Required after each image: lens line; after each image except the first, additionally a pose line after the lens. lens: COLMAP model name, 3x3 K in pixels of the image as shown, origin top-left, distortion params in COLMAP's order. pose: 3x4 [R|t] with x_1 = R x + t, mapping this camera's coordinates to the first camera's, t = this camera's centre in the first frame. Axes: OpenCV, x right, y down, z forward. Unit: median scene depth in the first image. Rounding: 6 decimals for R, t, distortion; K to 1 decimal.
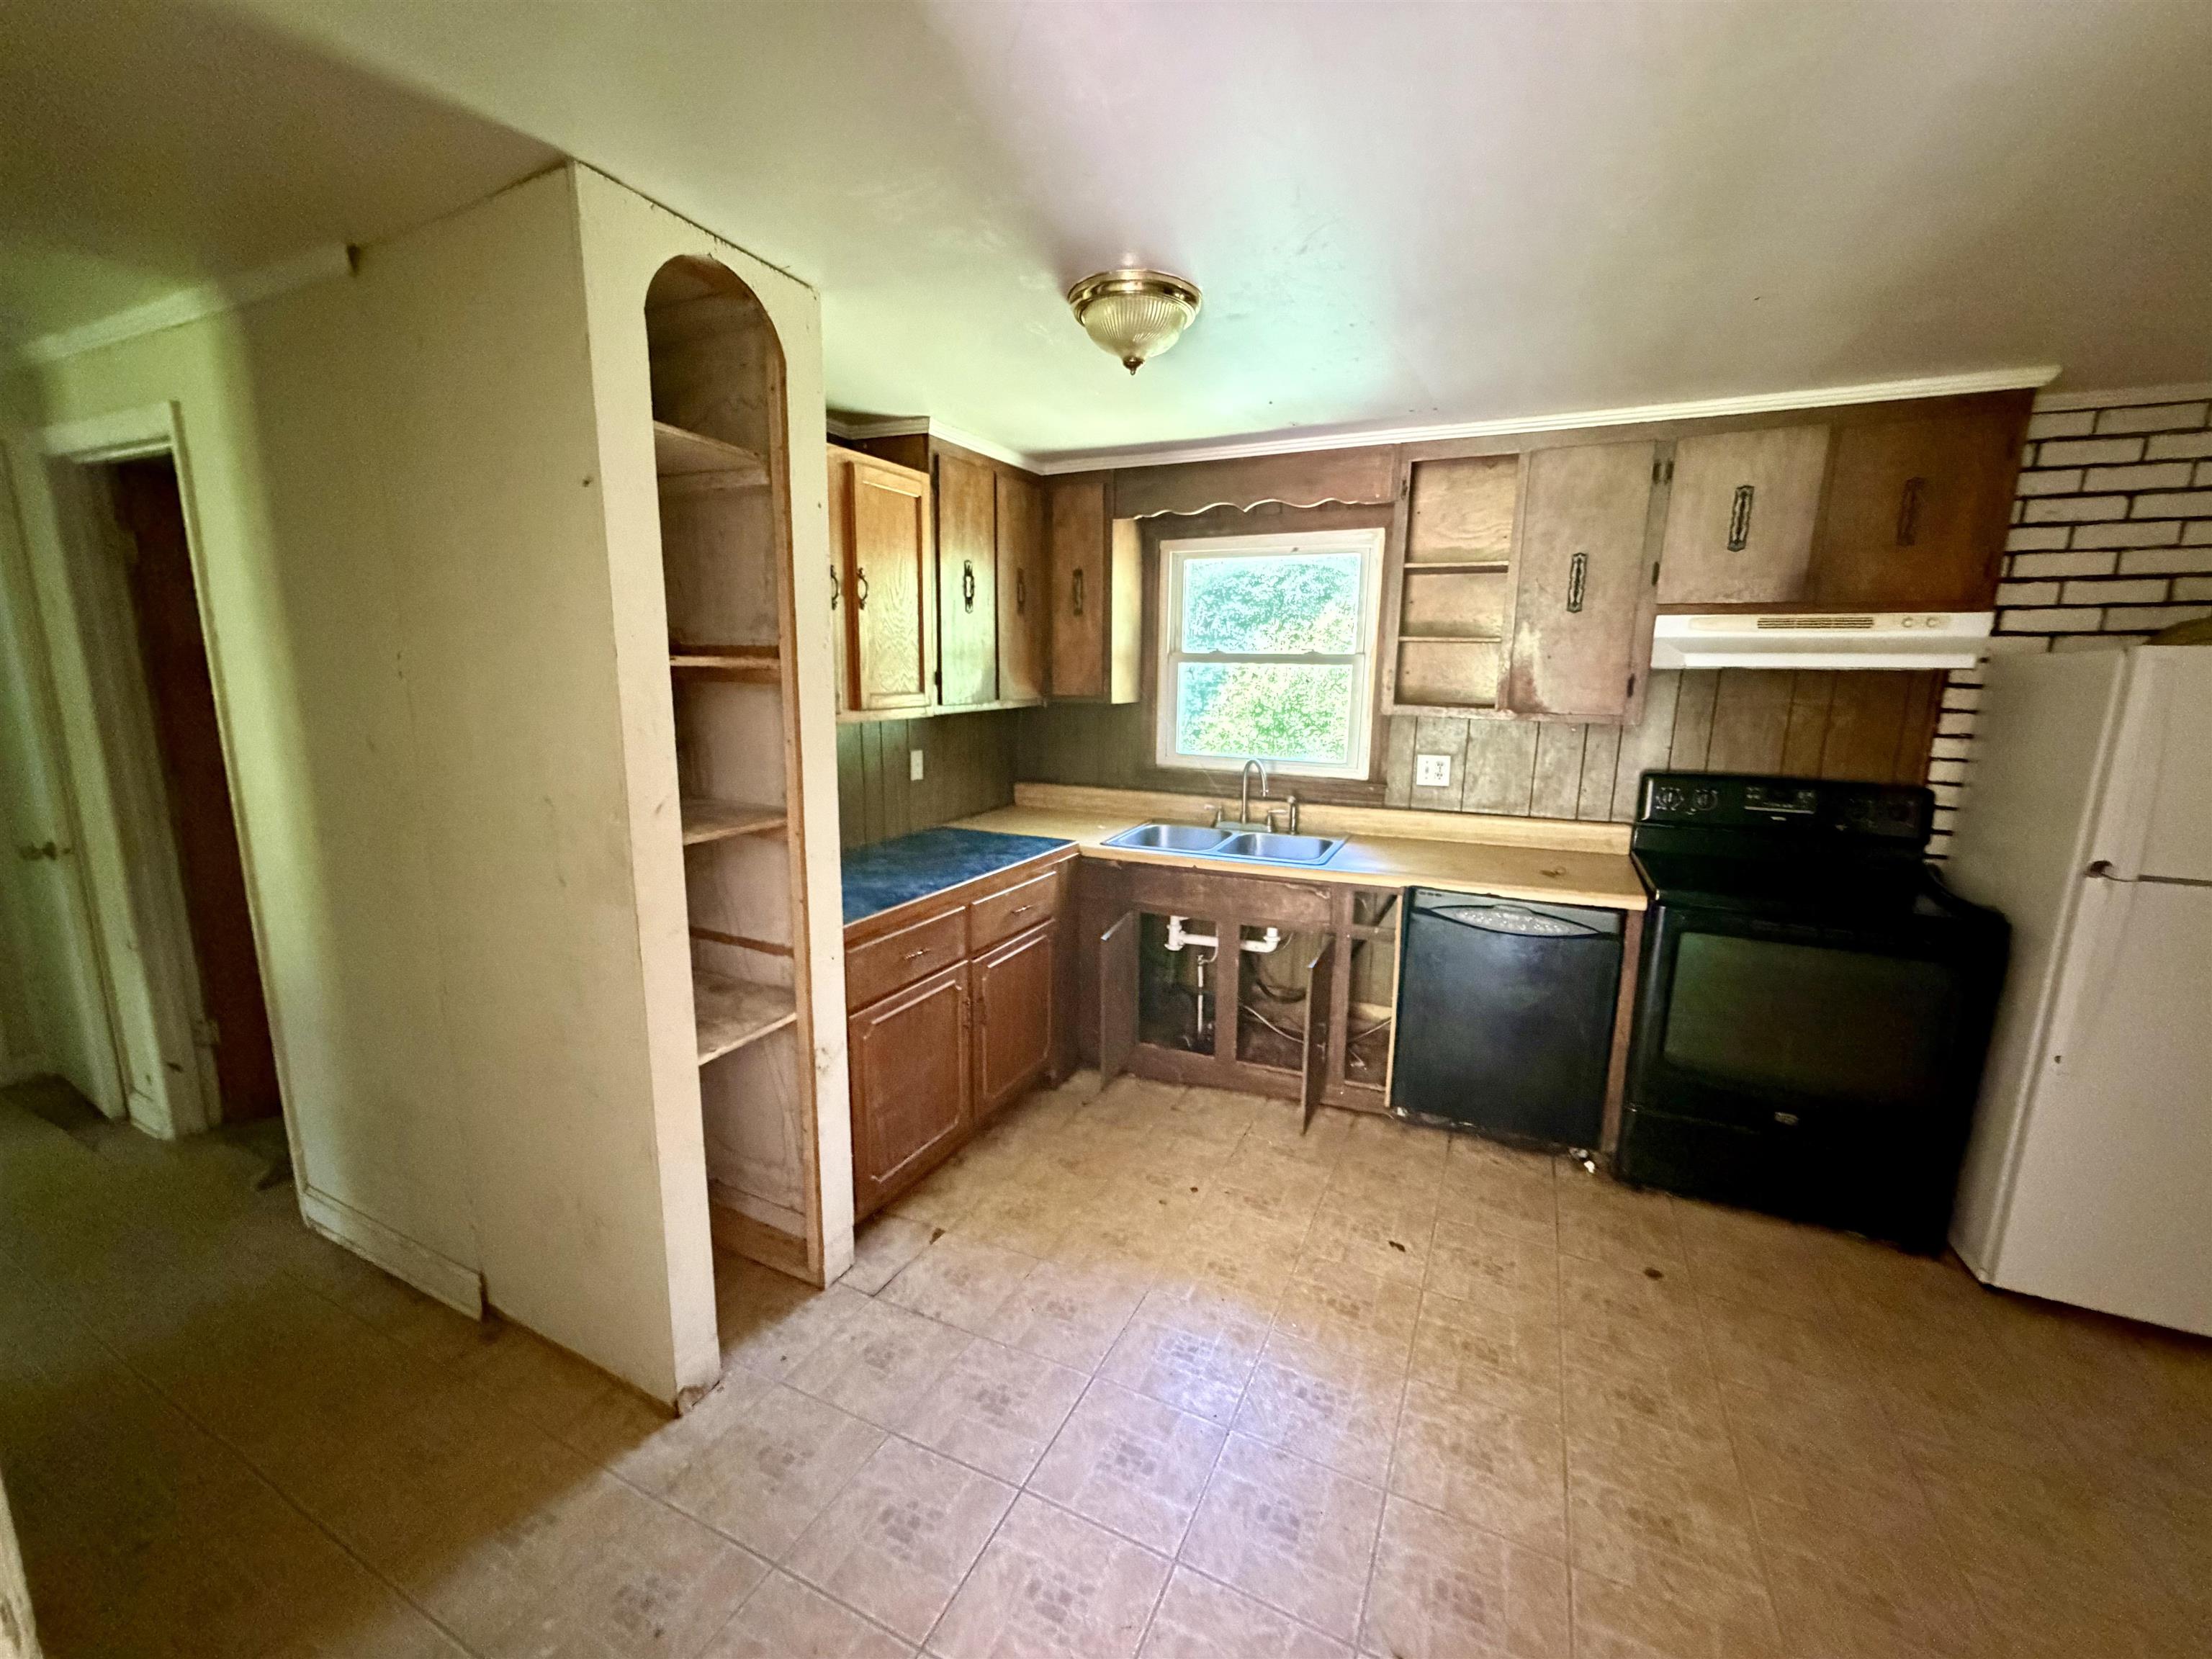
lens RADIAL K [[884.0, 0, 1101.5], [0, 884.0, 829.4], [0, 0, 1]] dist [0.003122, -0.000684]
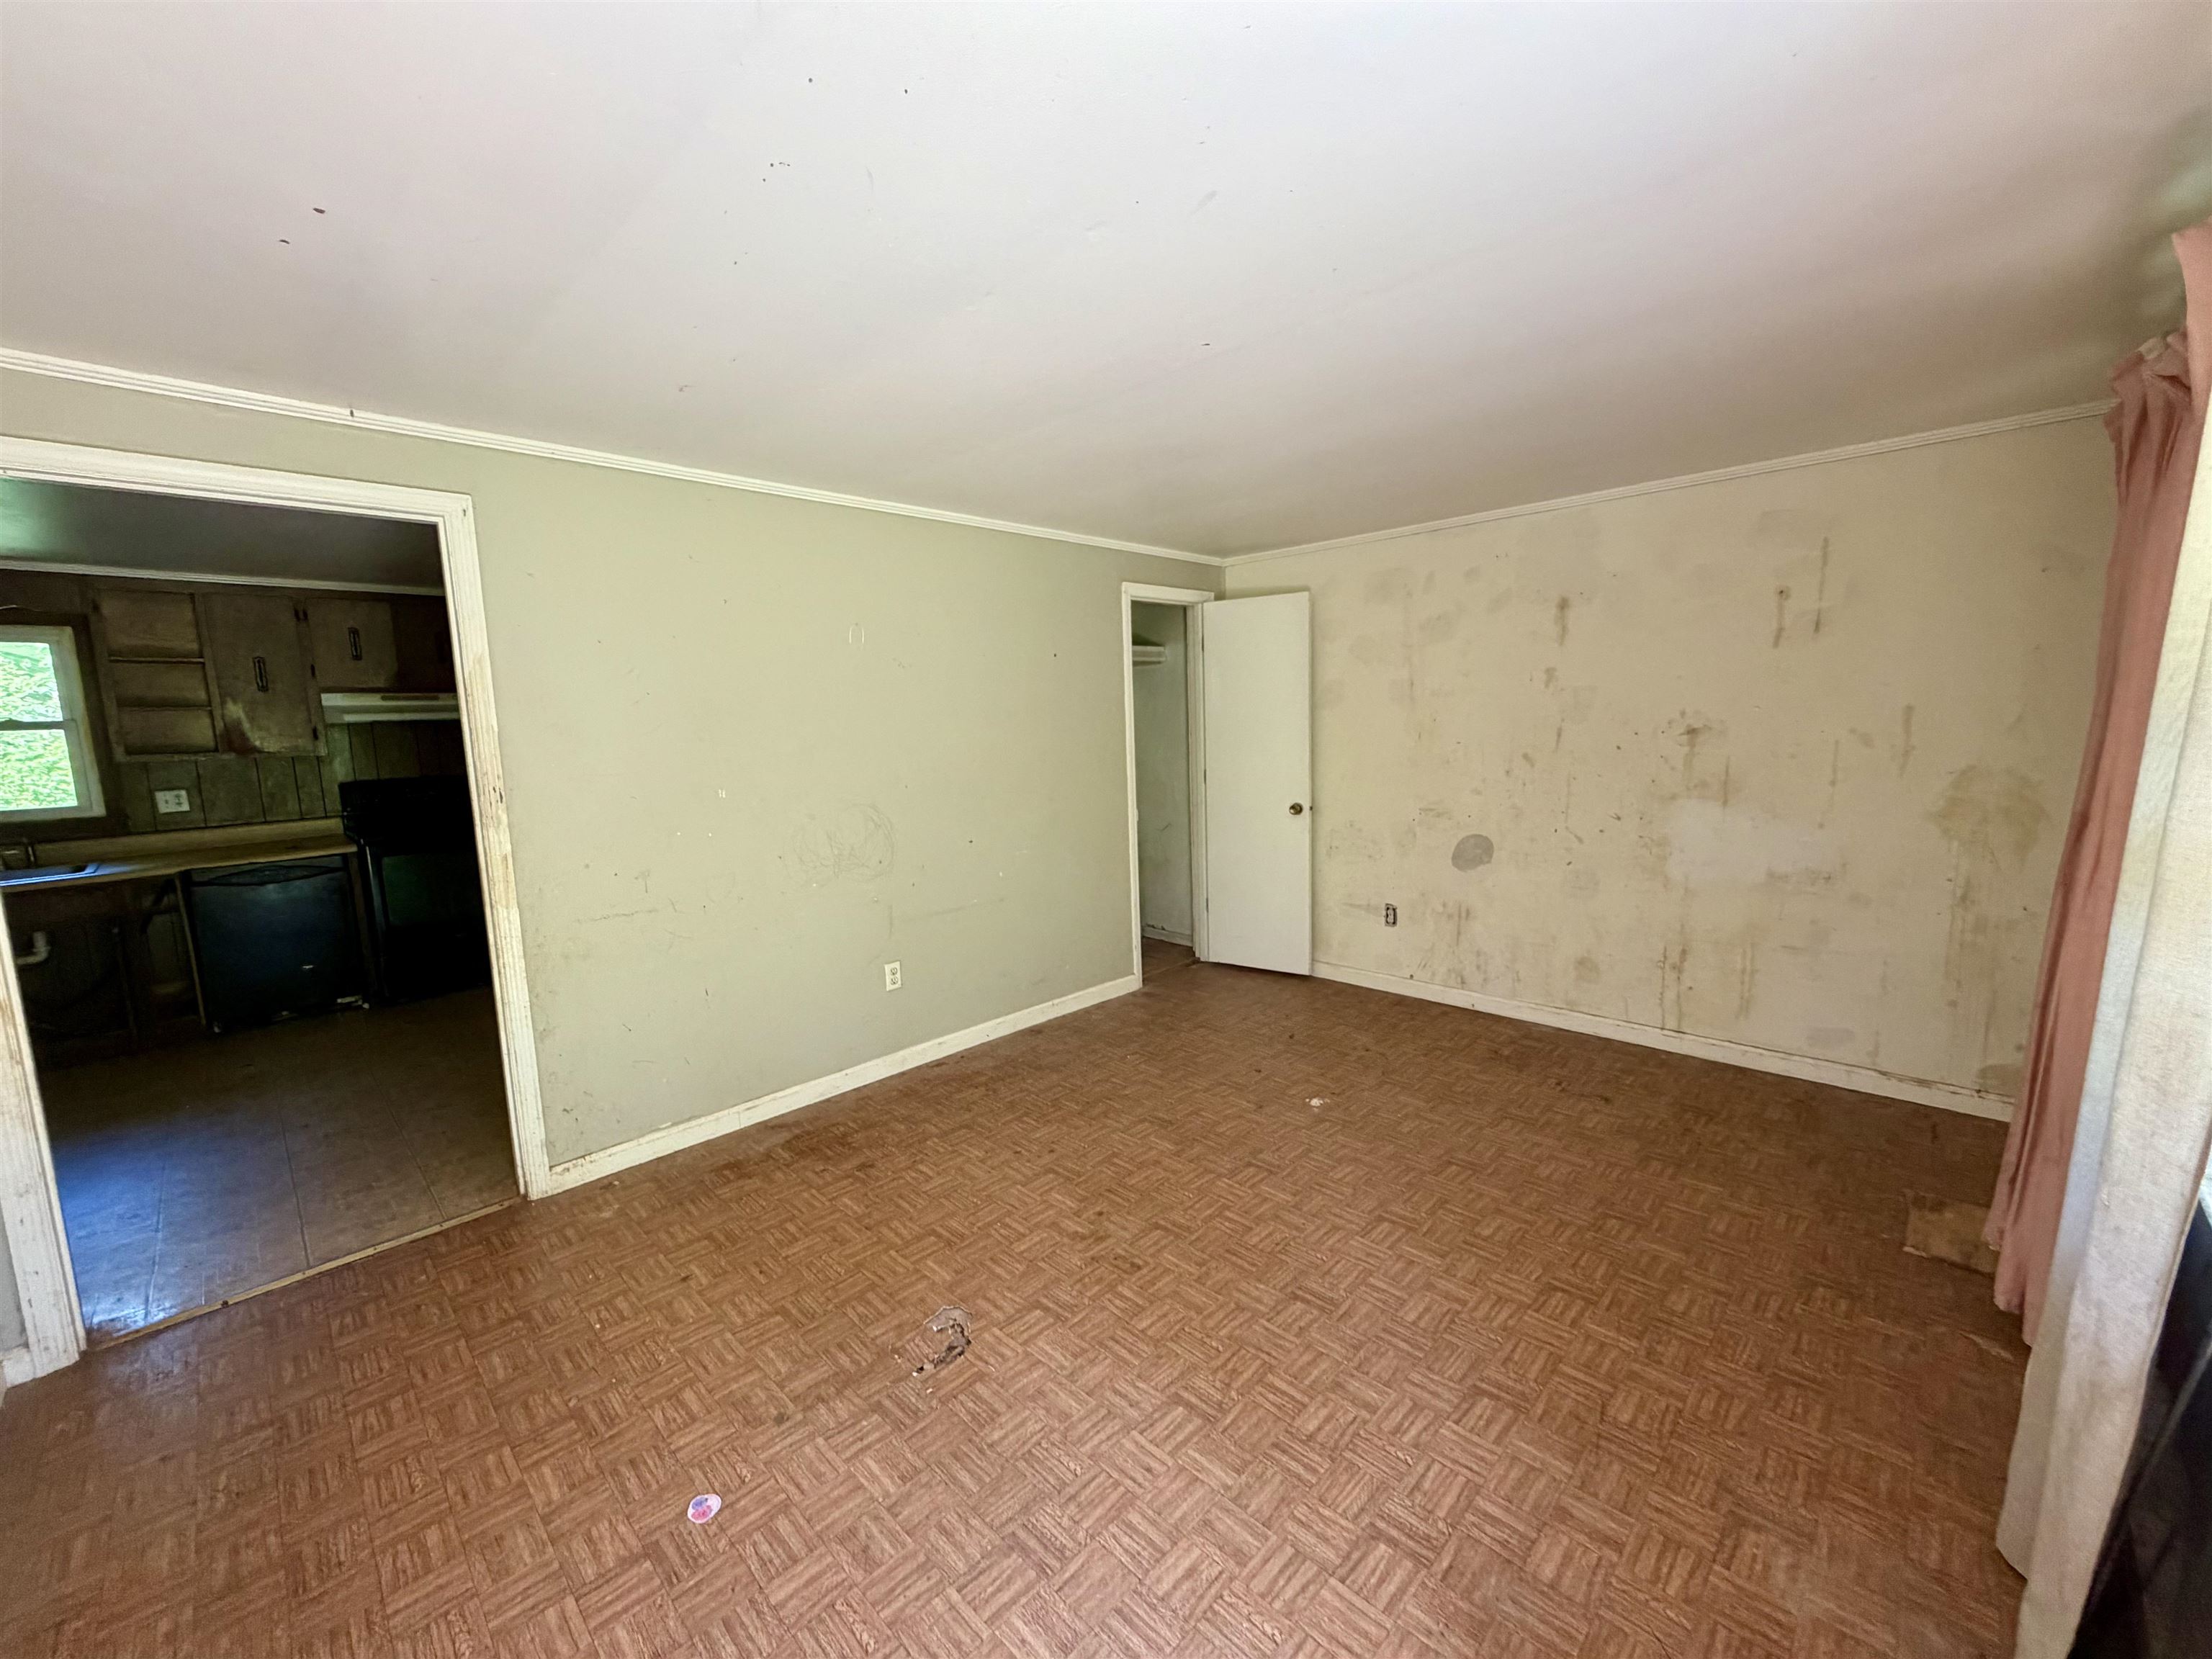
lens RADIAL K [[884.0, 0, 1101.0], [0, 884.0, 825.8], [0, 0, 1]] dist [0.003122, -0.000684]
pose [[0.327415, -0.146436, 0.933465, -0.562443], [0.208223, 0.974813, 0.079888, 0.202204], [-0.921652, 0.168212, 0.349660, -1.027456]]
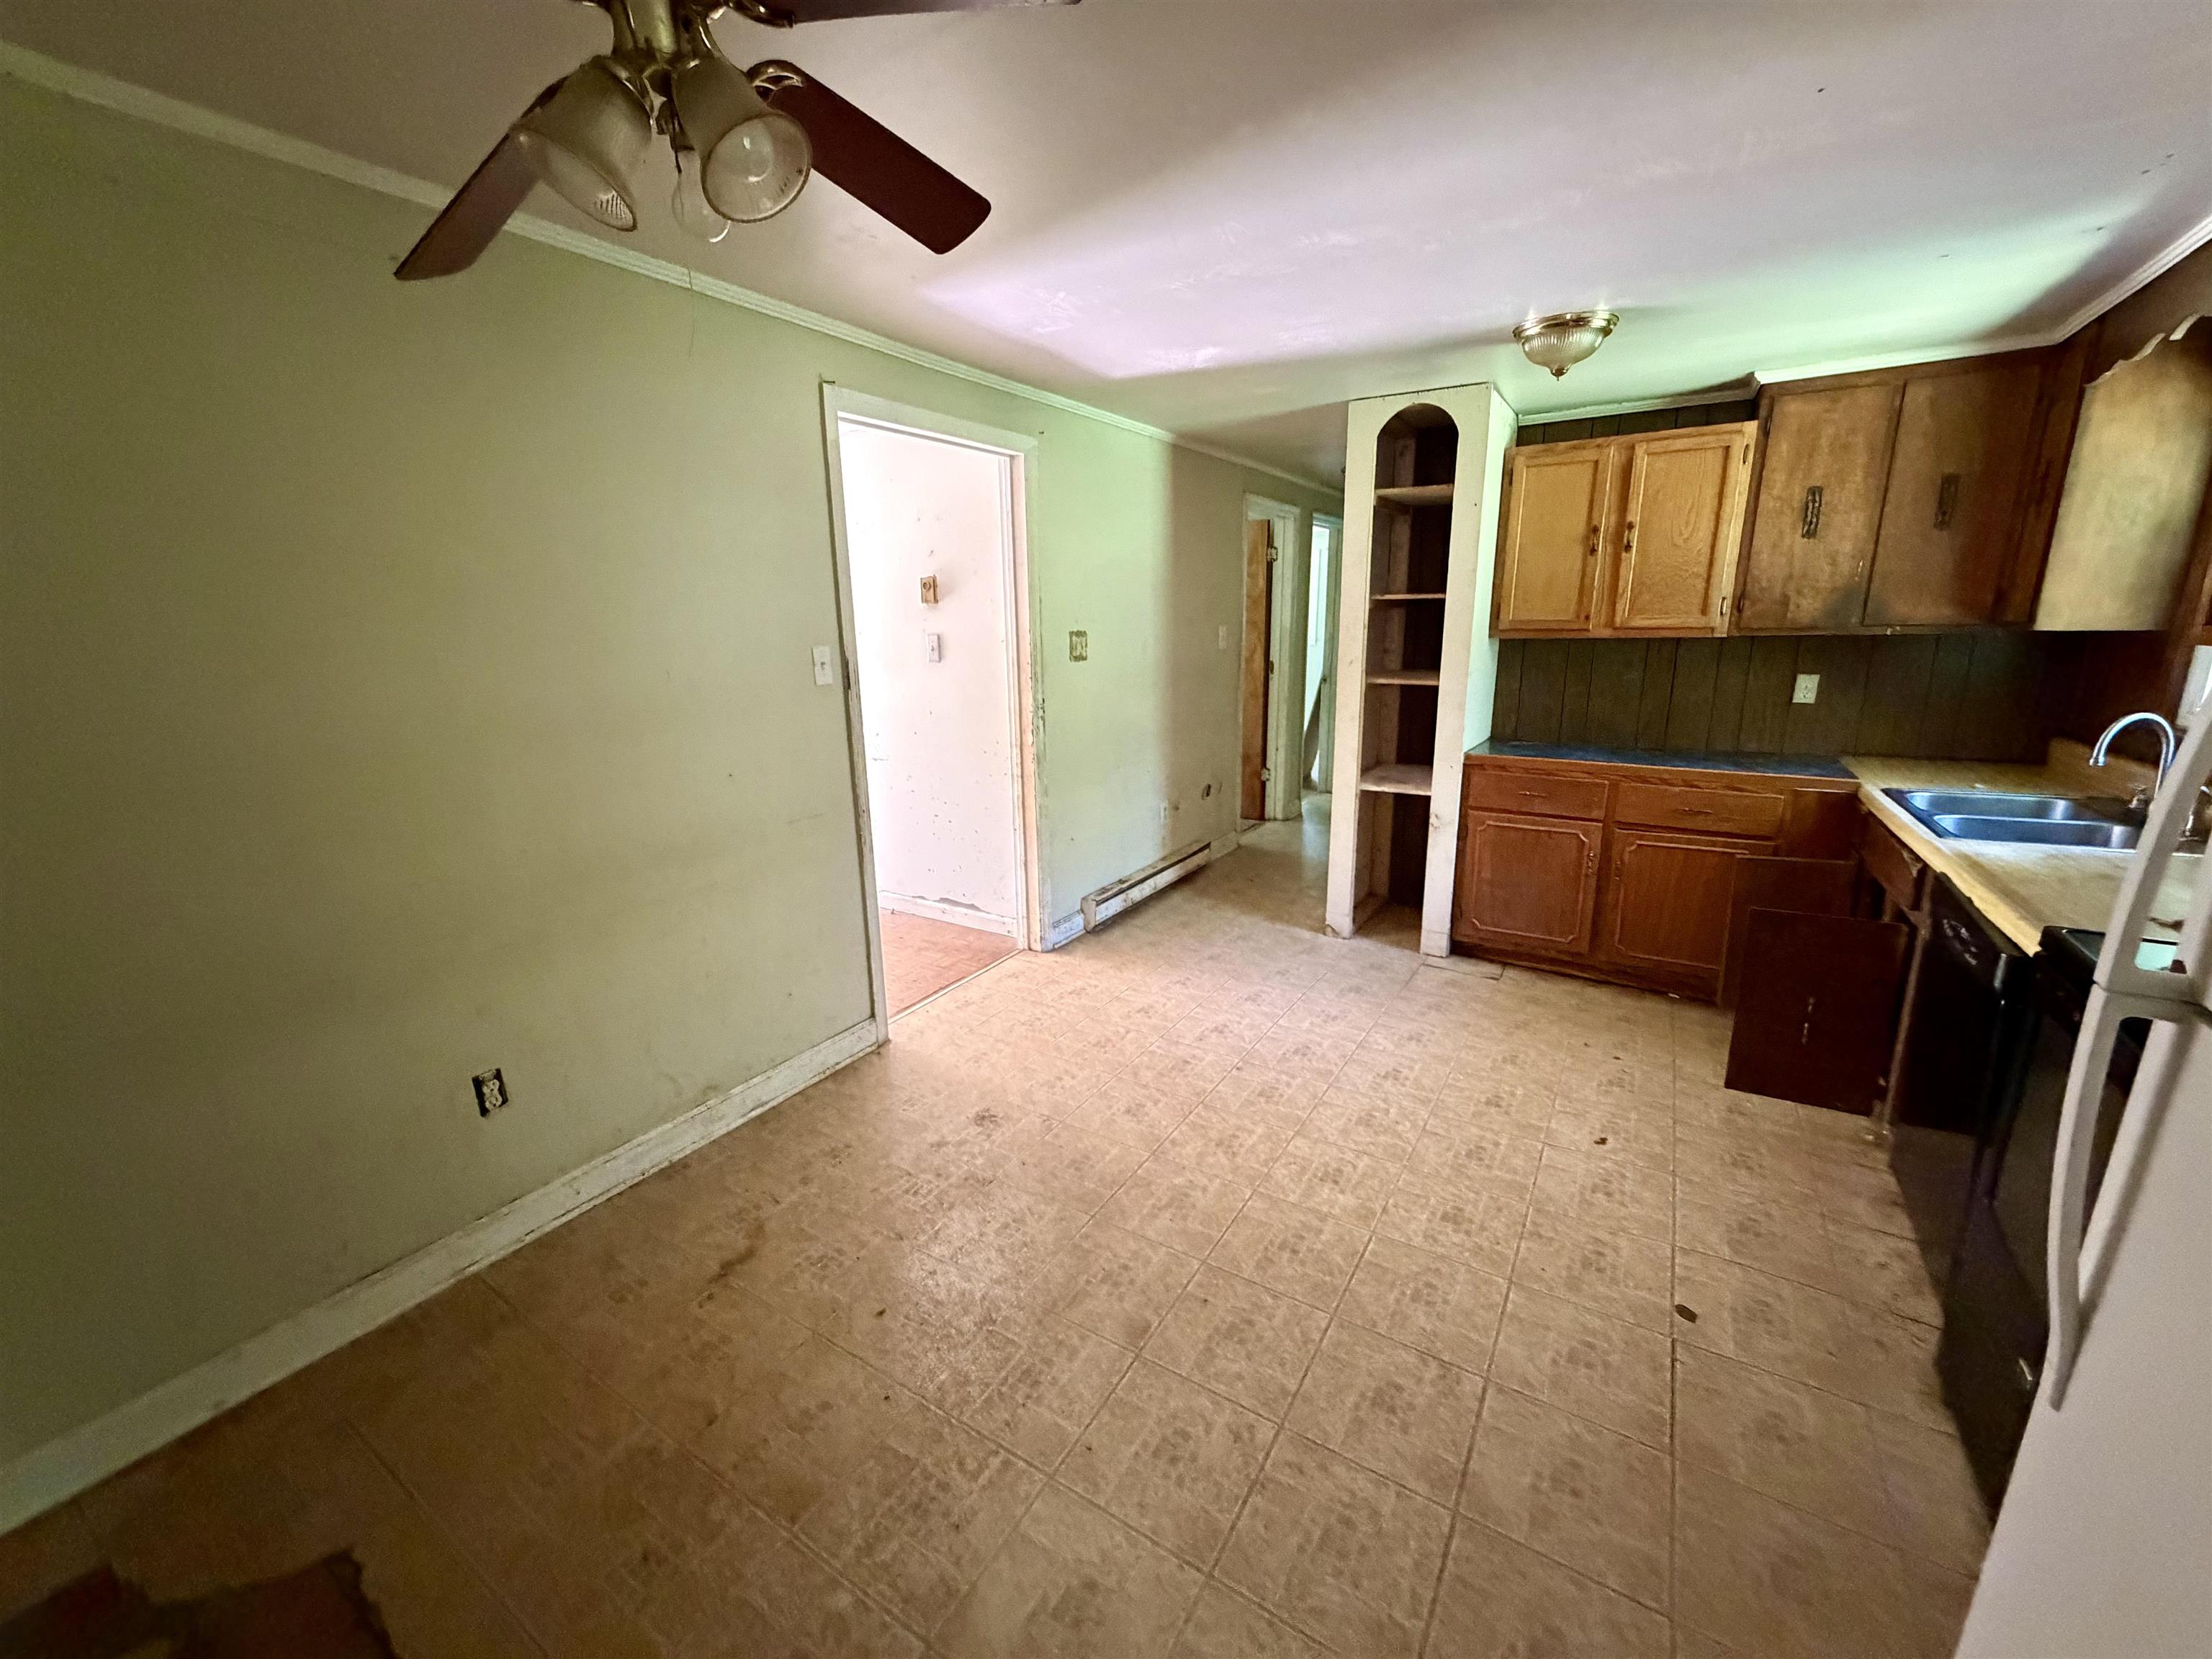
lens RADIAL K [[884.0, 0, 1108.1], [0, 884.0, 836.4], [0, 0, 1]] dist [0.003122, -0.000684]
pose [[-0.111112, 0.226952, -0.967547, 1.167835], [-0.168054, 0.955264, 0.243370, -0.027410], [0.979496, 0.189641, -0.068001, 0.375127]]
